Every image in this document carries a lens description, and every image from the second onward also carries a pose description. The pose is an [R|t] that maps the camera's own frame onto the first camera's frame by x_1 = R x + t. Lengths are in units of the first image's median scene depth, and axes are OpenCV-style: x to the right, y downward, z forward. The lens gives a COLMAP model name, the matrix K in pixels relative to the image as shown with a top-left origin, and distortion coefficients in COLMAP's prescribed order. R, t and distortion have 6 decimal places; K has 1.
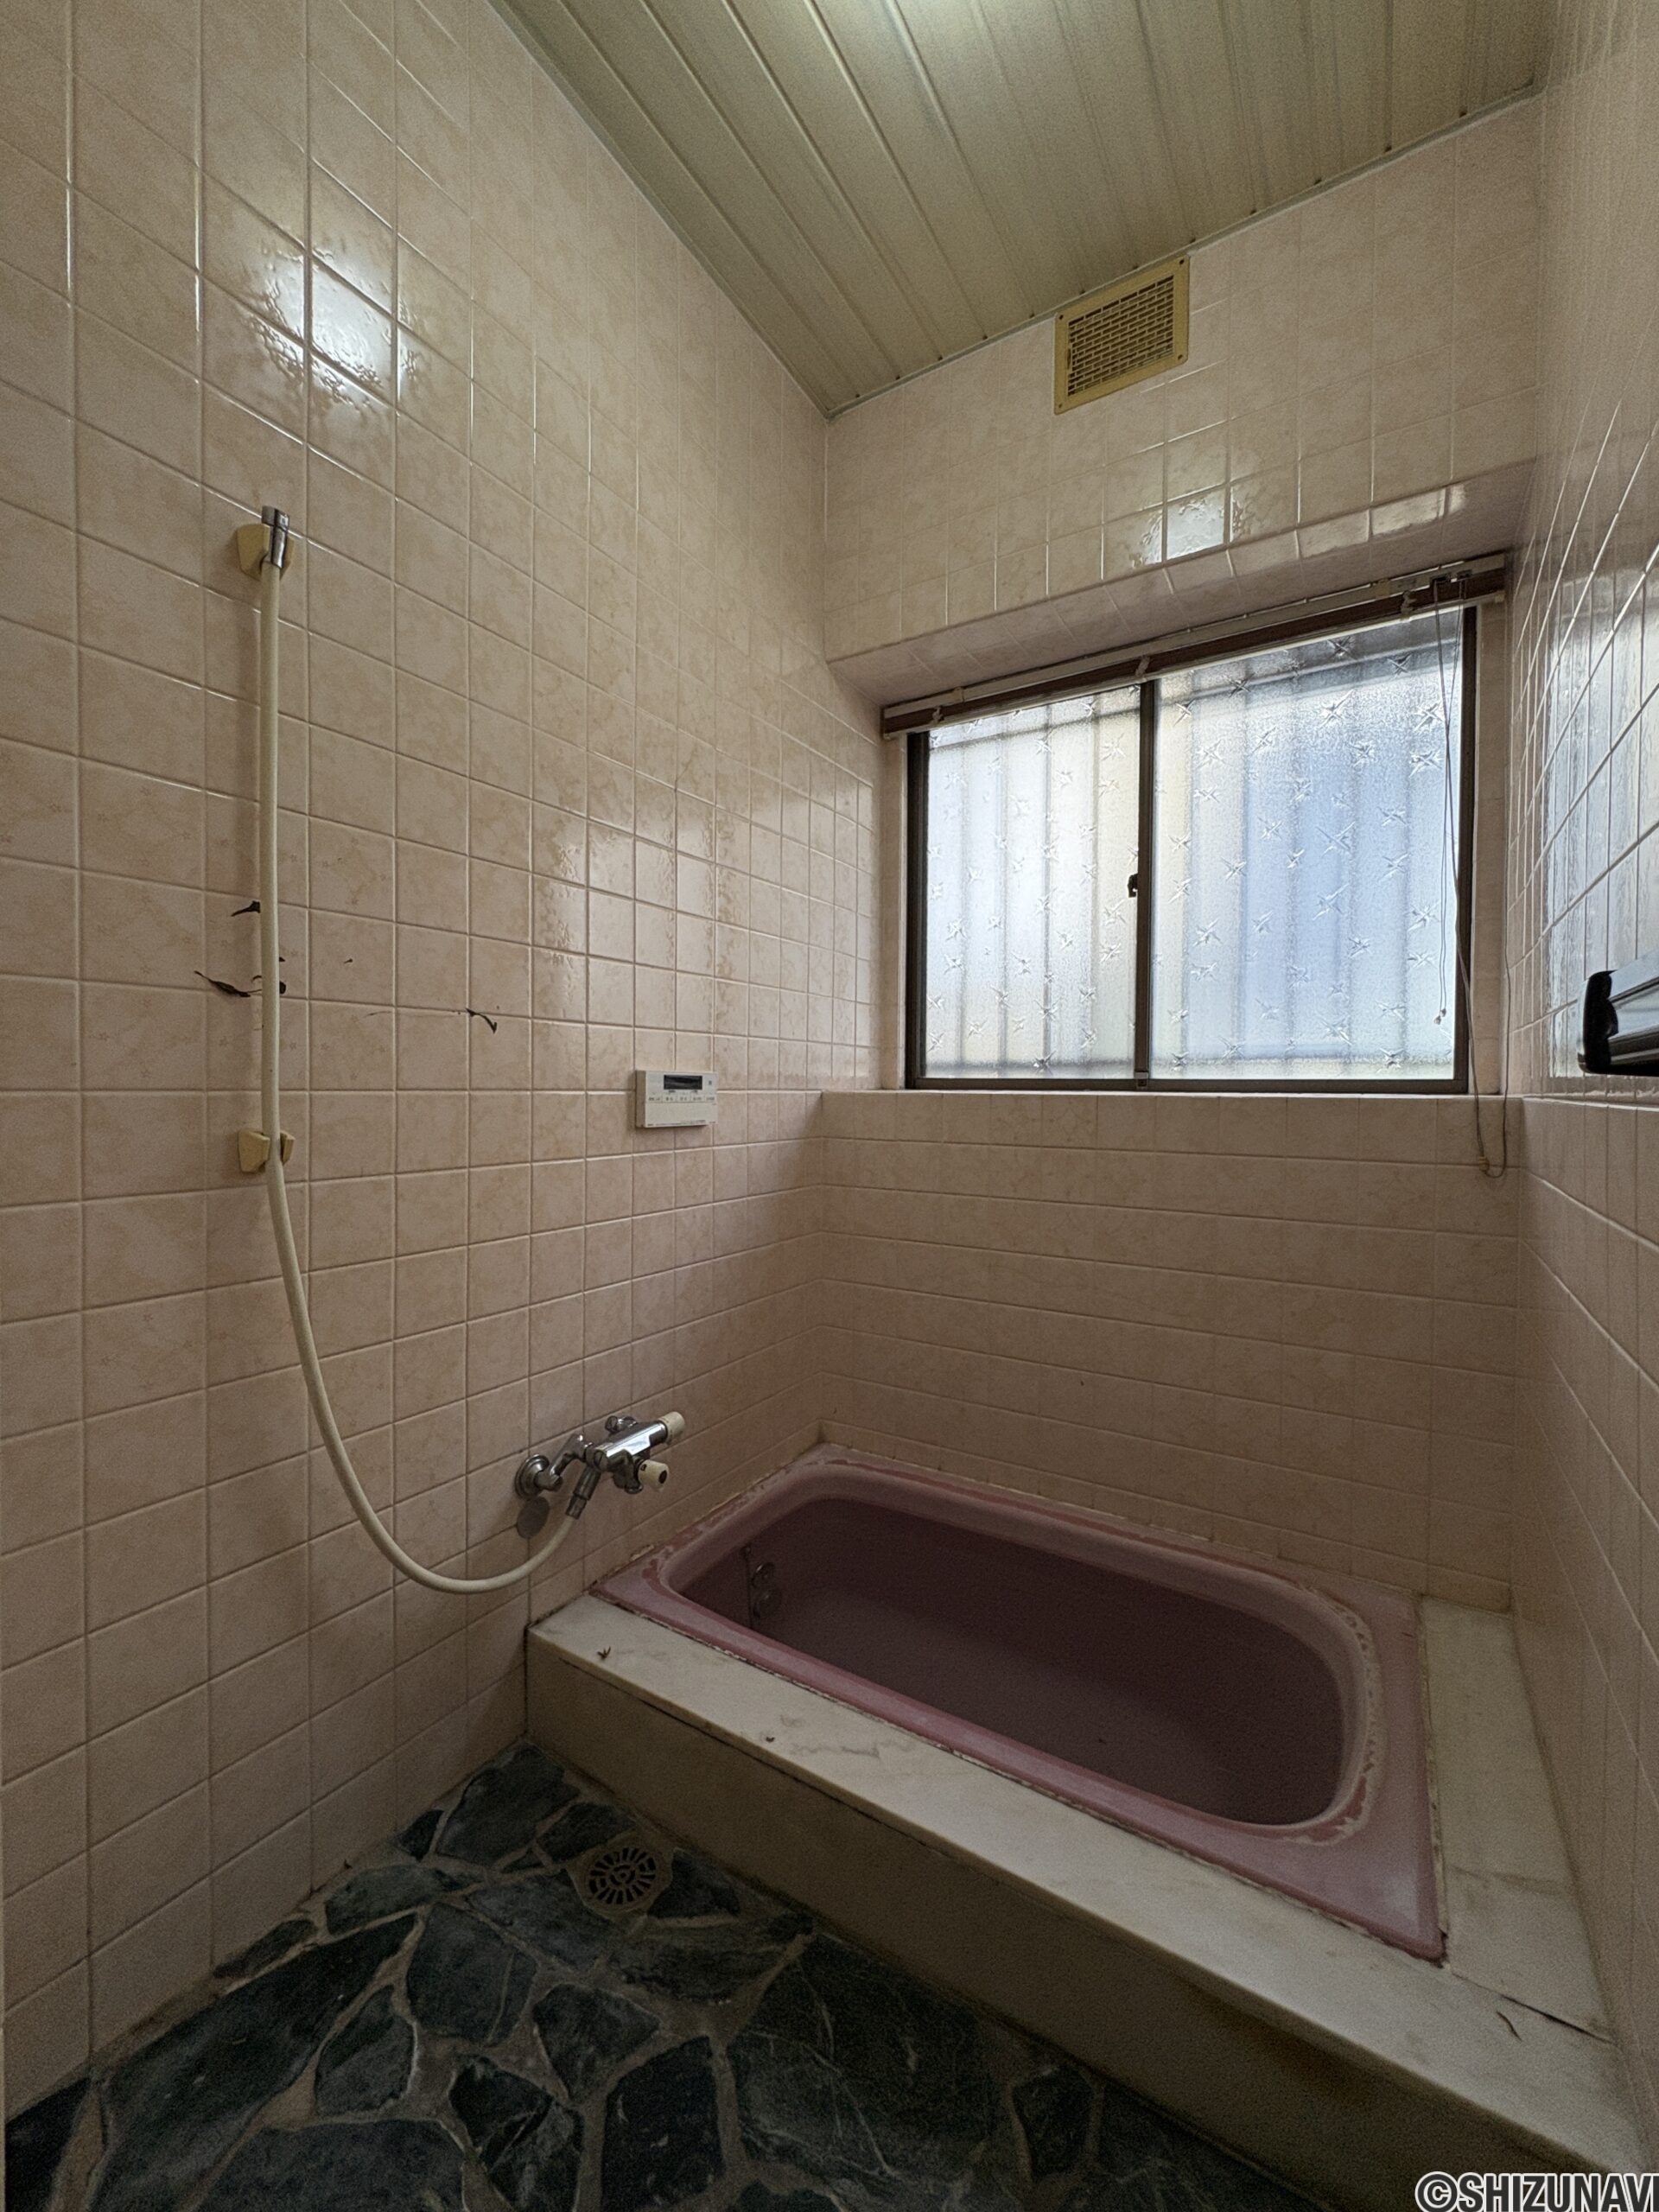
lens RADIAL K [[881.7, 0, 832.9], [0, 881.7, 1100.9], [0, 0, 1]] dist [0.000368, -0.000263]
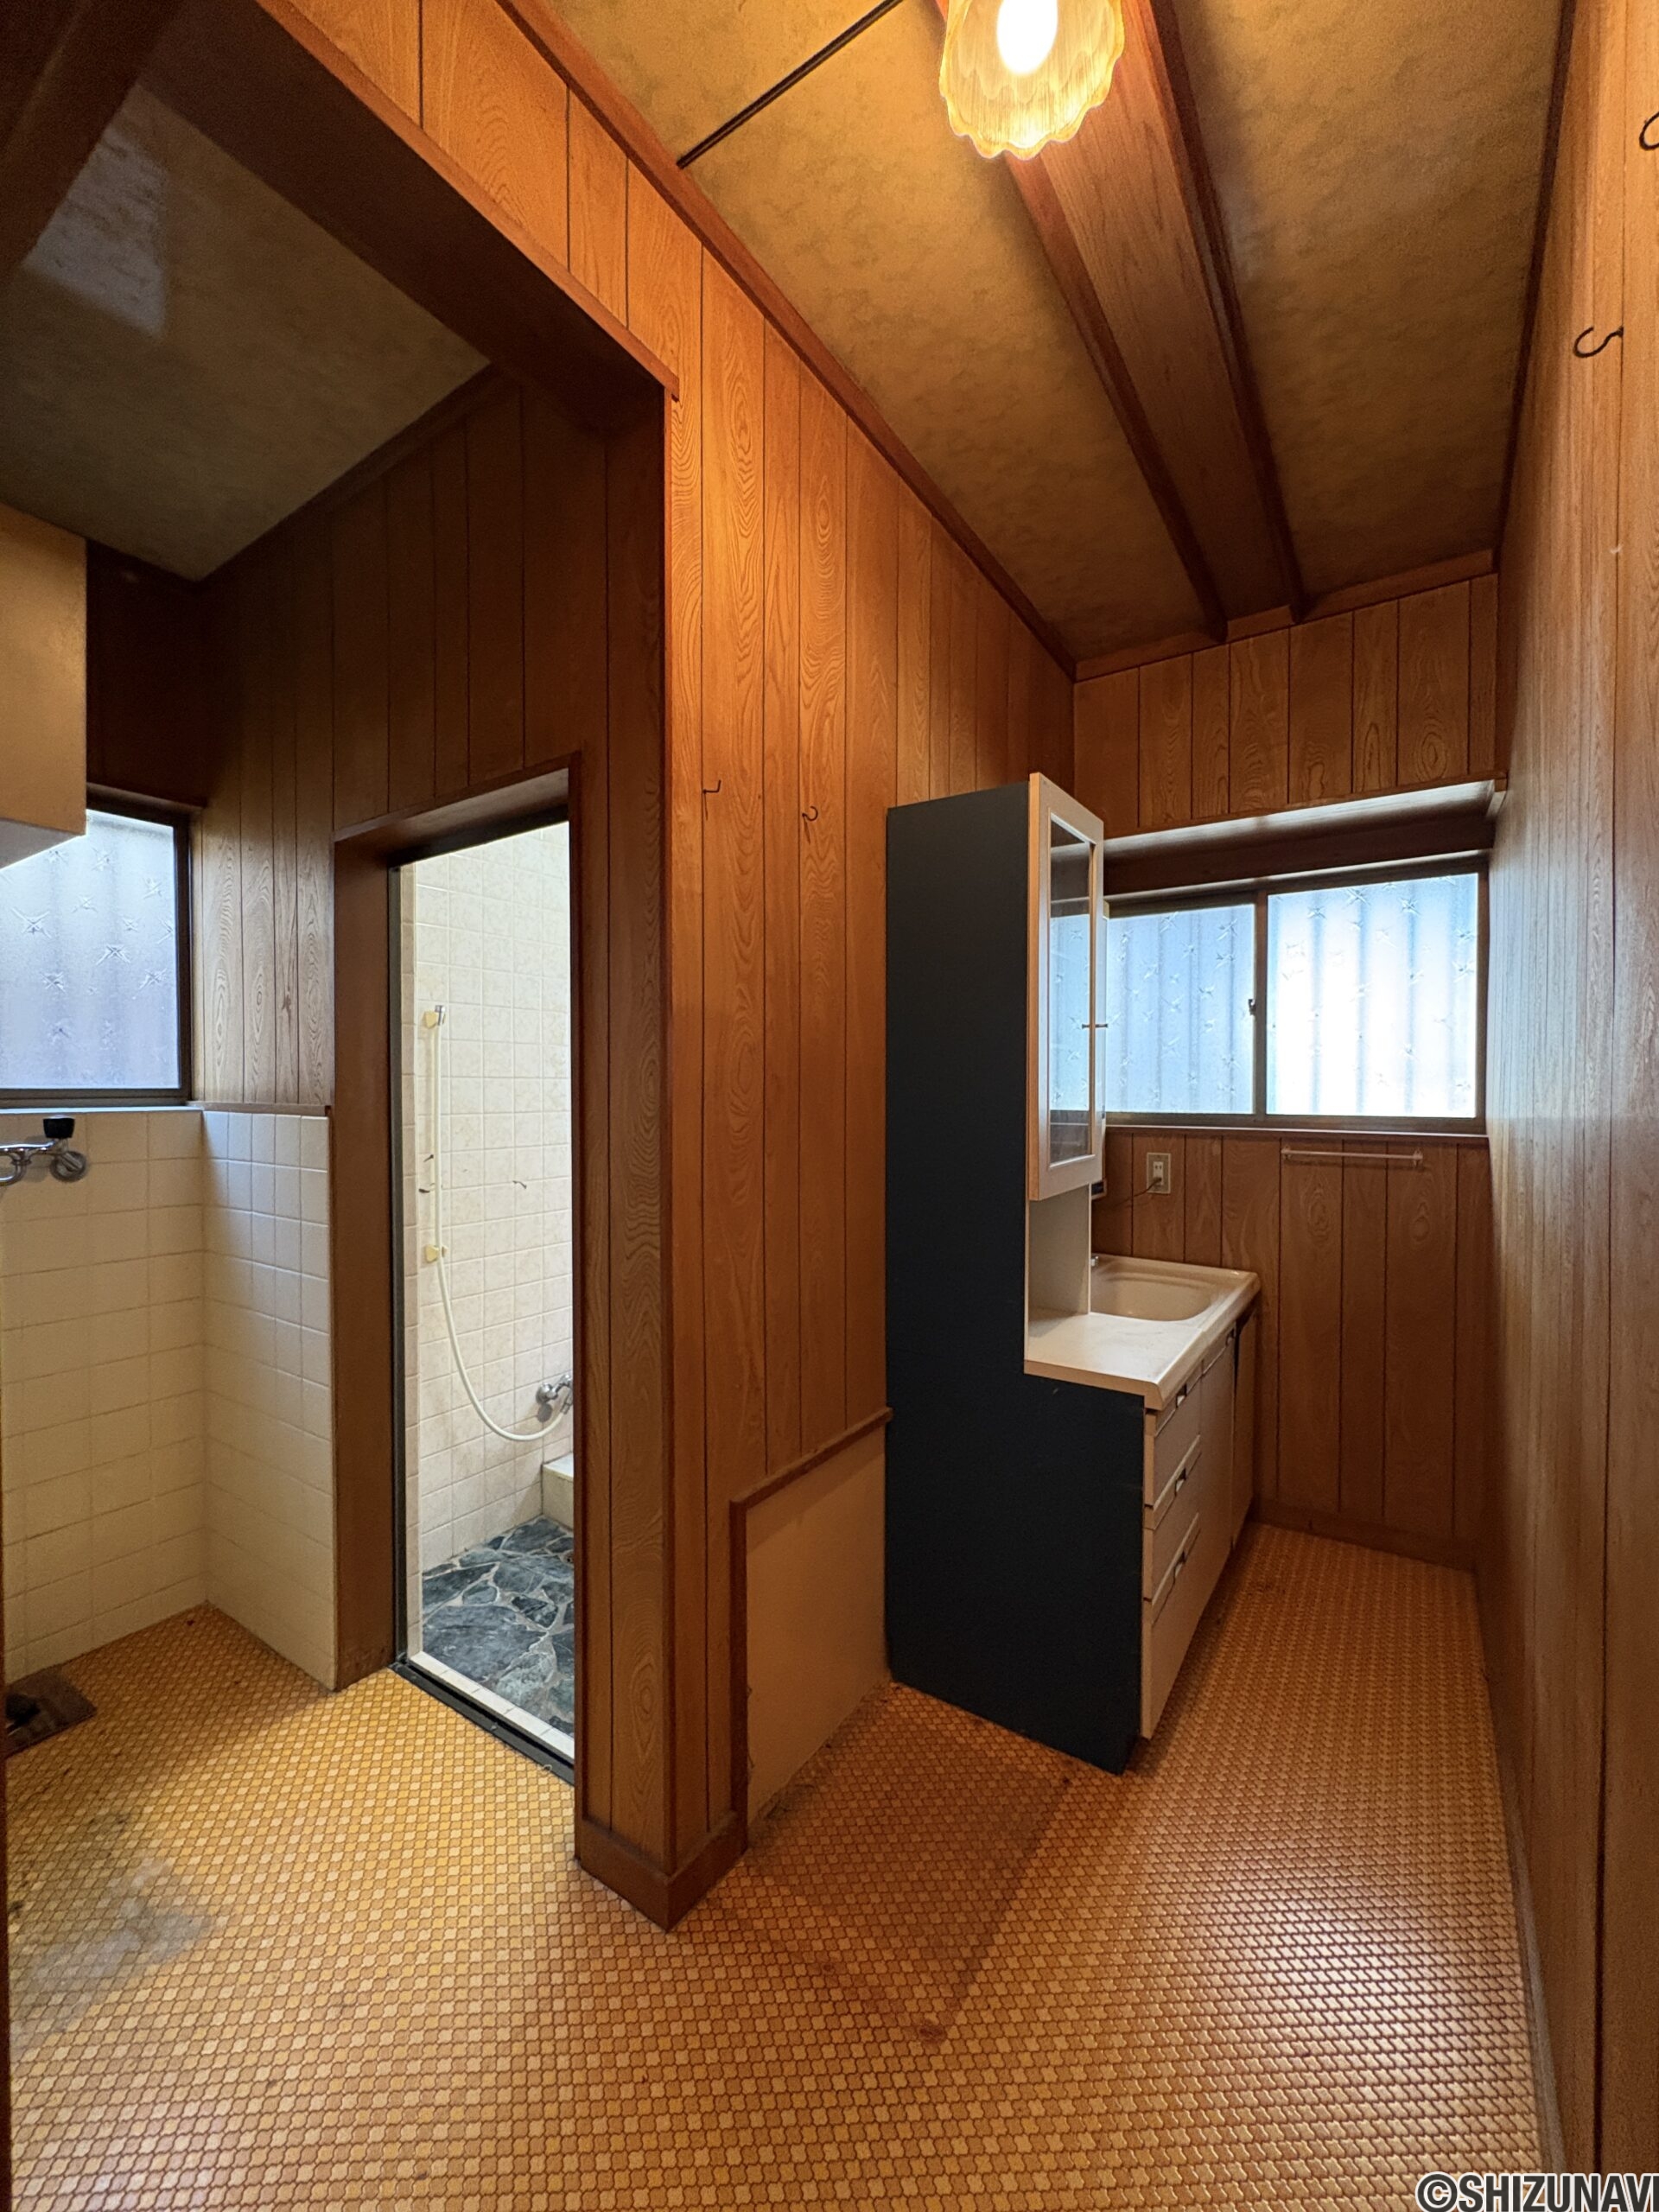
lens RADIAL K [[881.7, 0, 828.5], [0, 881.7, 1103.5], [0, 0, 1]] dist [0.000368, -0.000263]
pose [[0.999218, -0.005062, -0.039207, 0.555955], [0.005113, 0.999986, 0.001200, -0.353225], [0.039200, -0.001399, 0.999230, -1.417523]]
